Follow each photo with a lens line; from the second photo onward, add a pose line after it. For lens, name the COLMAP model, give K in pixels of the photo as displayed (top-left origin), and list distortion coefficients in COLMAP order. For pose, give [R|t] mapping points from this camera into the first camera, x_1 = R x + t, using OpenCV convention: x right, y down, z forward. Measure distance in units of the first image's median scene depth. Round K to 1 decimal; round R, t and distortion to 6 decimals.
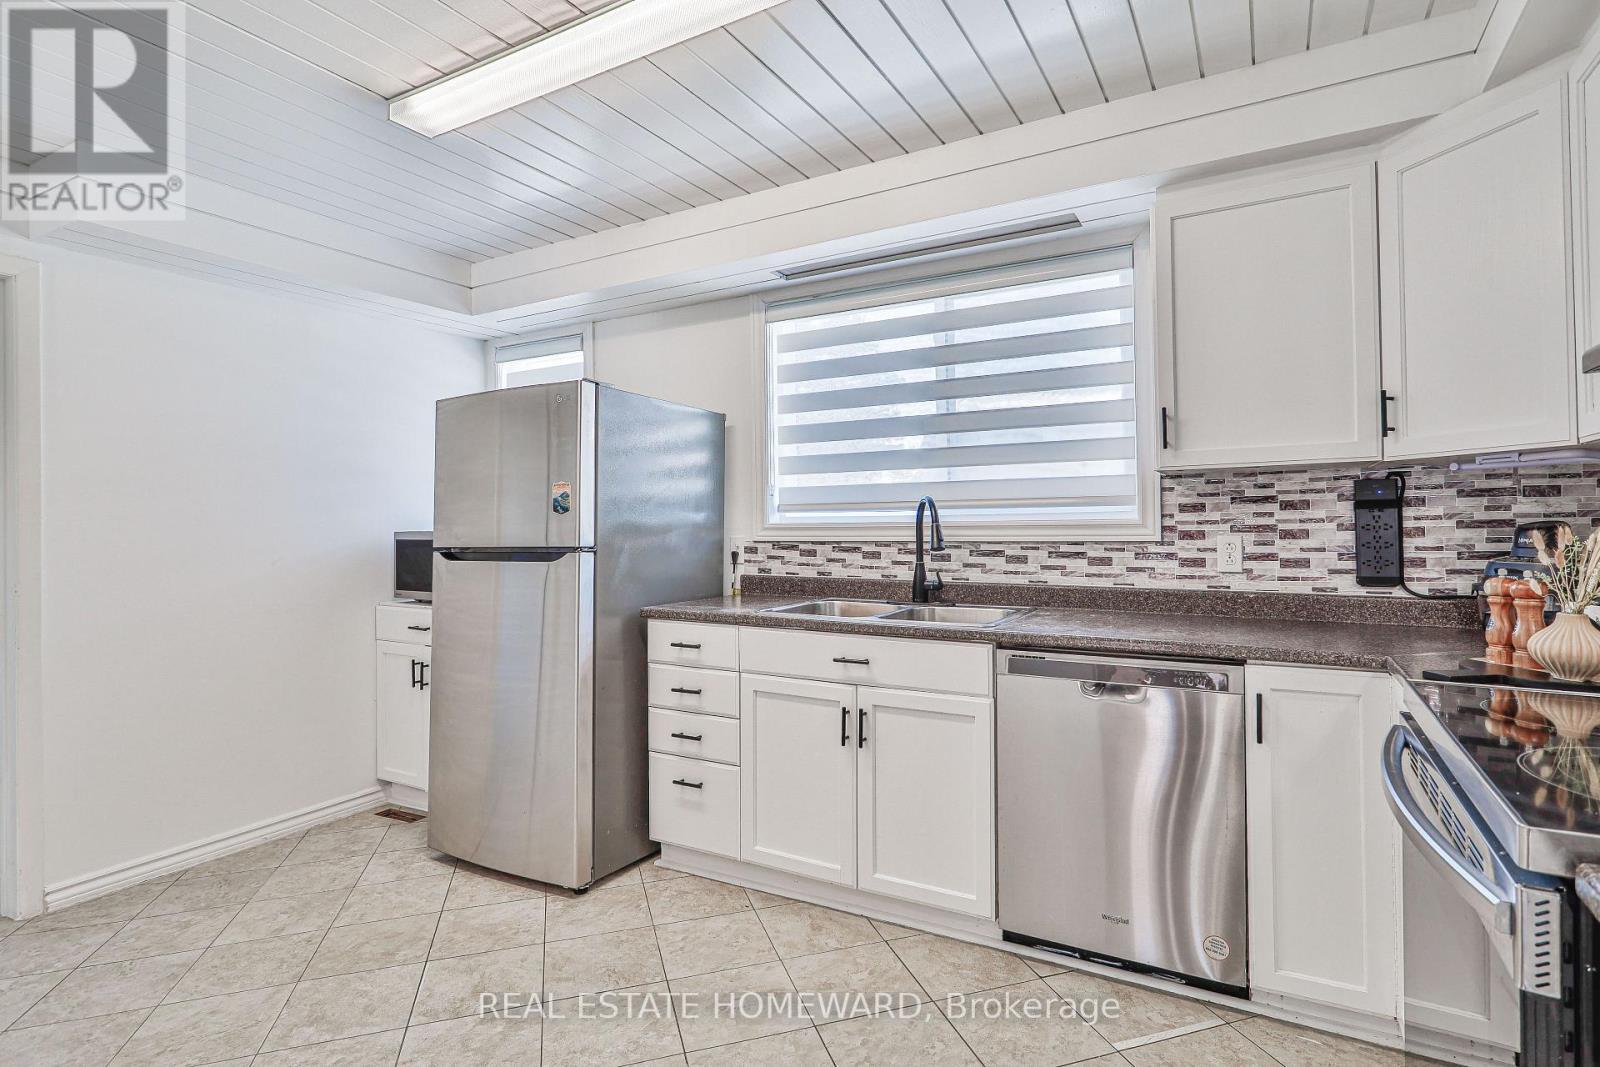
lens RADIAL K [[826.1, 0, 806.5], [0, 826.1, 512.4], [0, 0, 1]] dist [-0.005461, 0.003473]
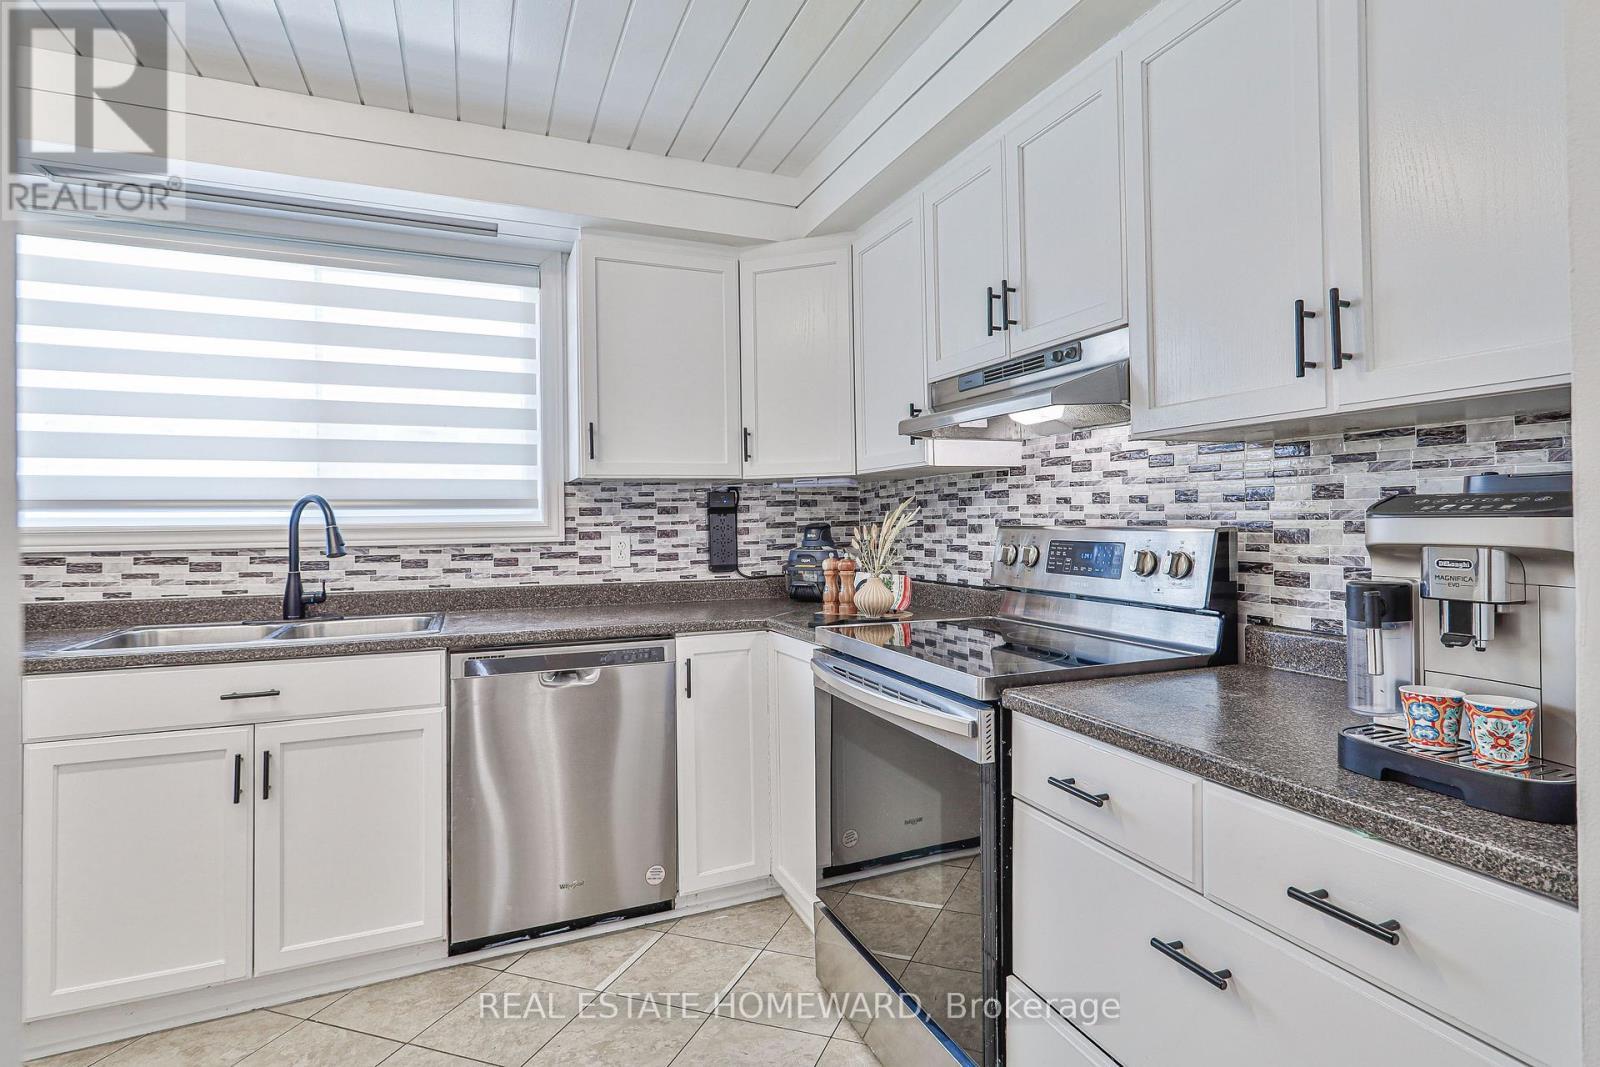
lens RADIAL K [[826.1, 0, 850.6], [0, 826.1, 505.7], [0, 0, 1]] dist [-0.005461, 0.003473]
pose [[0.574946, 0.019180, 0.817966, -0.278401], [-0.004876, 0.999788, -0.020016, 0.007773], [-0.818177, 0.007519, 0.574918, 0.053822]]
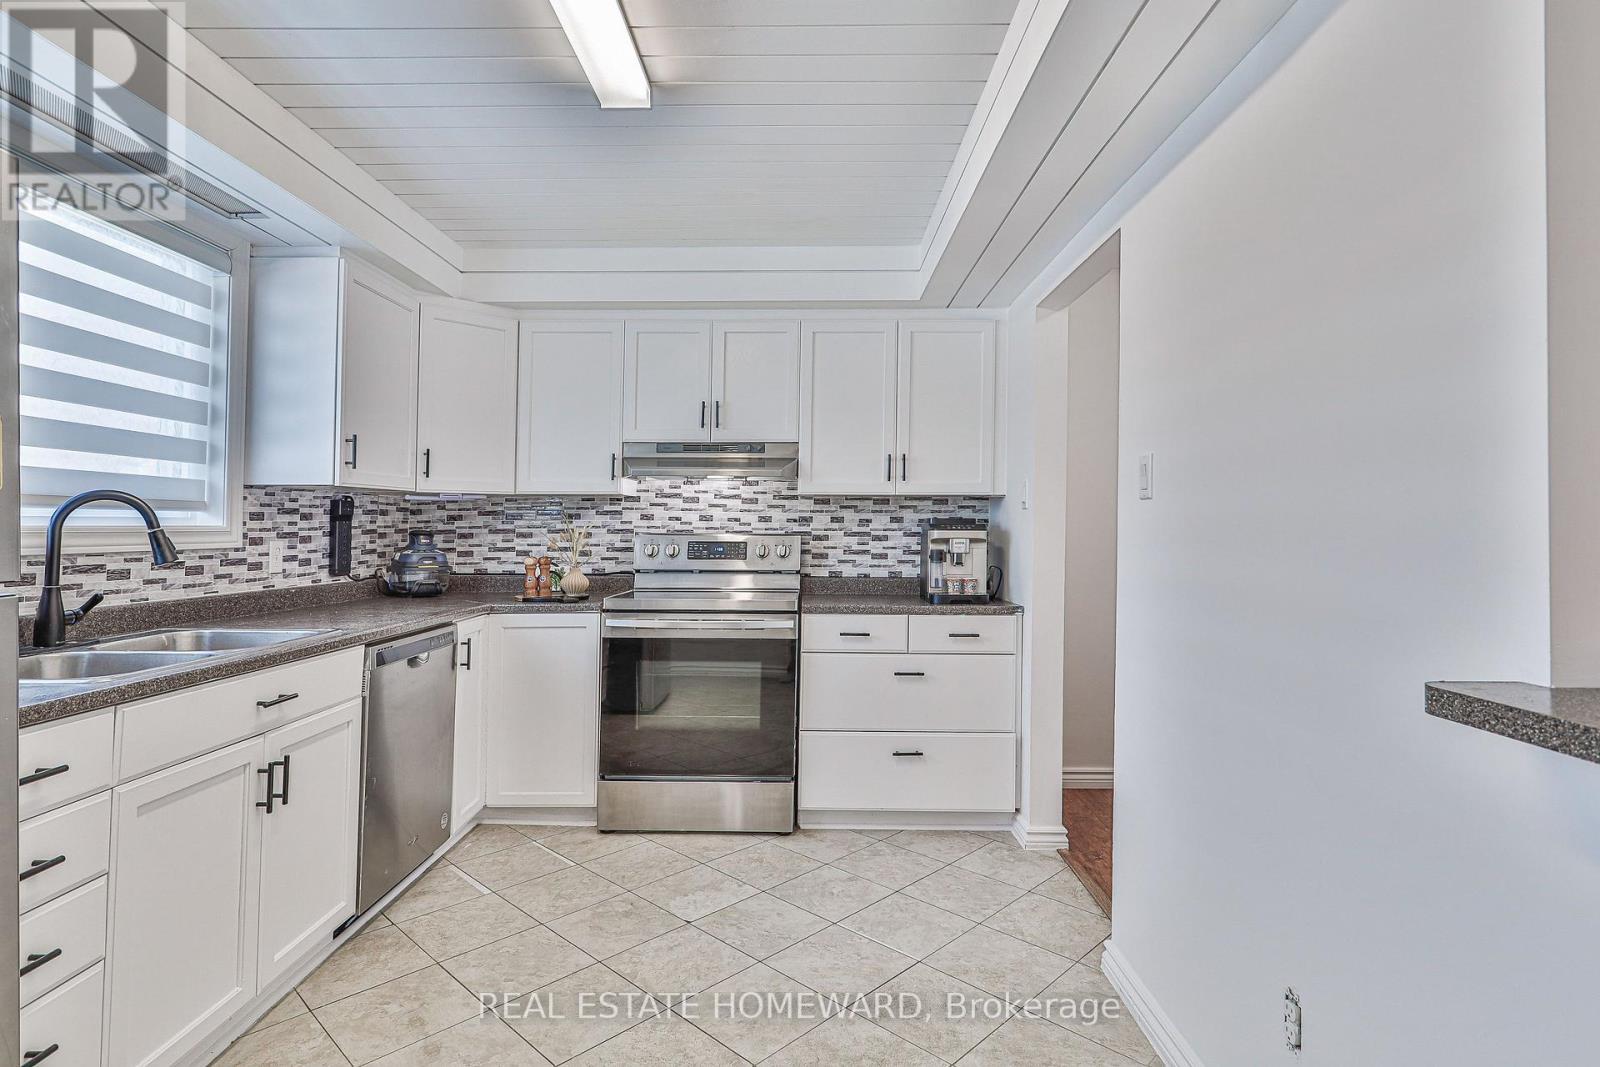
lens RADIAL K [[826.1, 0, 791.6], [0, 826.1, 517.1], [0, 0, 1]] dist [-0.005461, 0.003473]
pose [[-0.481773, 0.021310, 0.876037, -0.898839], [-0.007050, 0.999578, -0.028193, 0.022784], [-0.876268, -0.019759, -0.481420, 0.969843]]
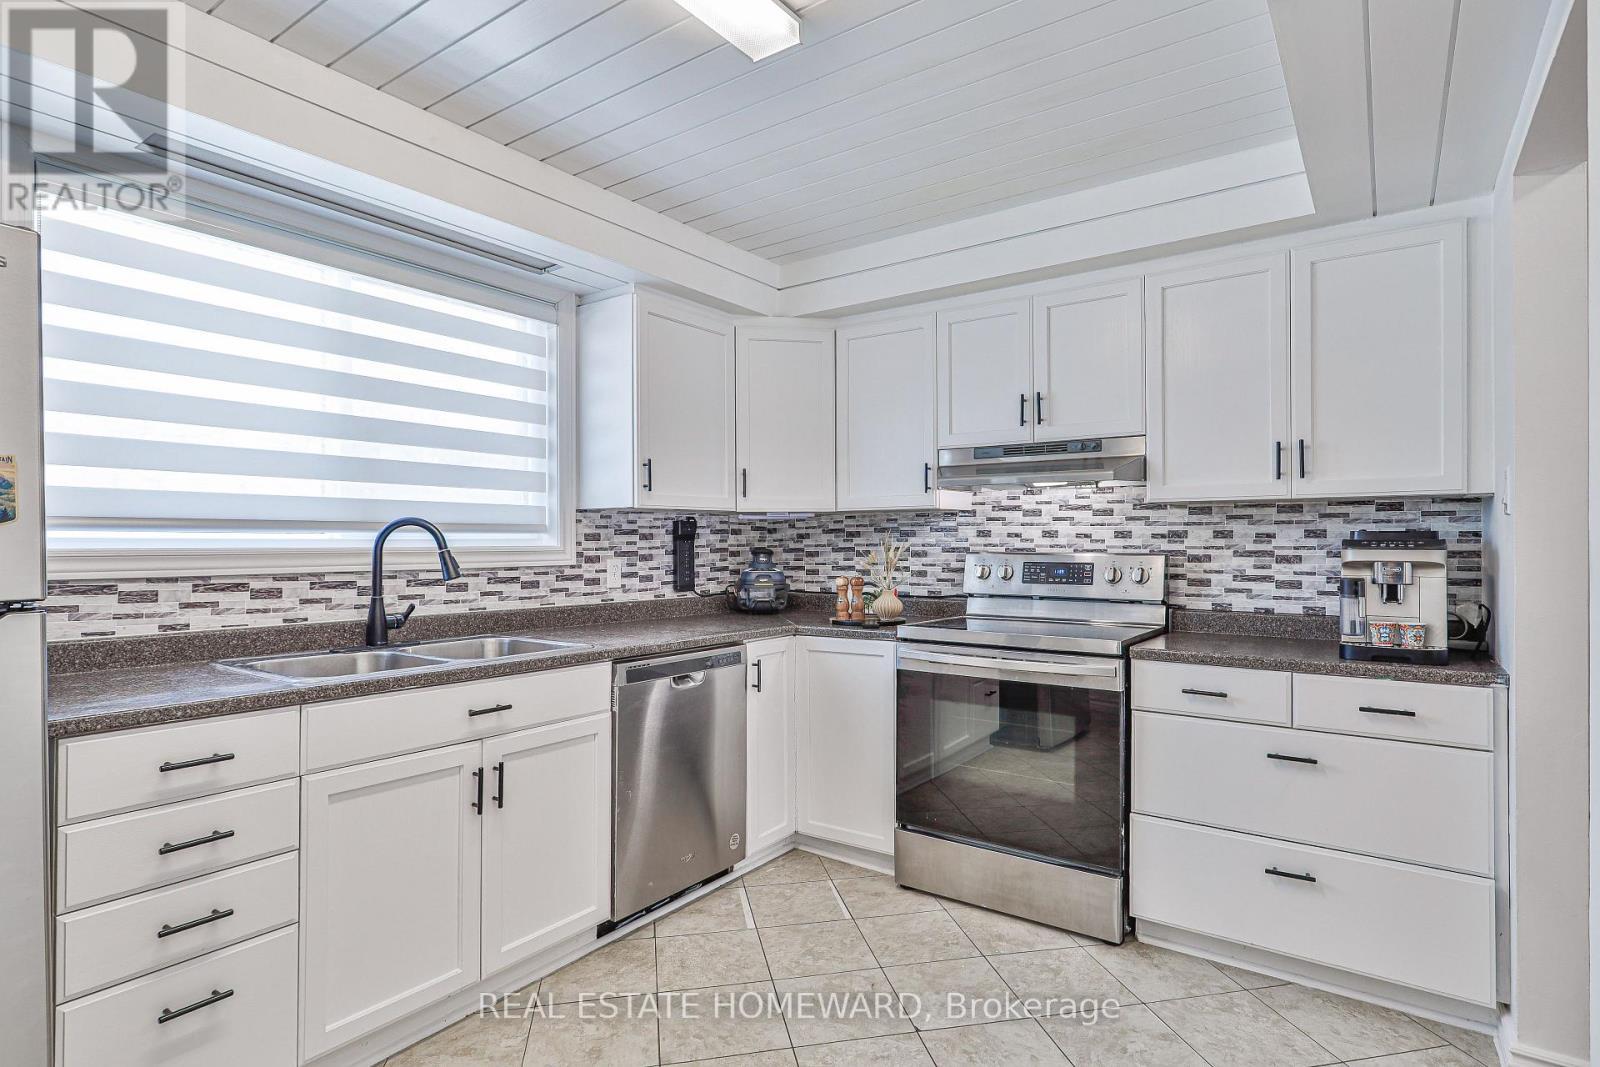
lens RADIAL K [[826.1, 0, 811.6], [0, 826.1, 532.5], [0, 0, 1]] dist [-0.005461, 0.003473]
pose [[0.091005, 0.023298, 0.995578, -0.780744], [-0.010708, 0.999691, -0.022416, 0.012429], [-0.995793, -0.008621, 0.091227, 0.604242]]
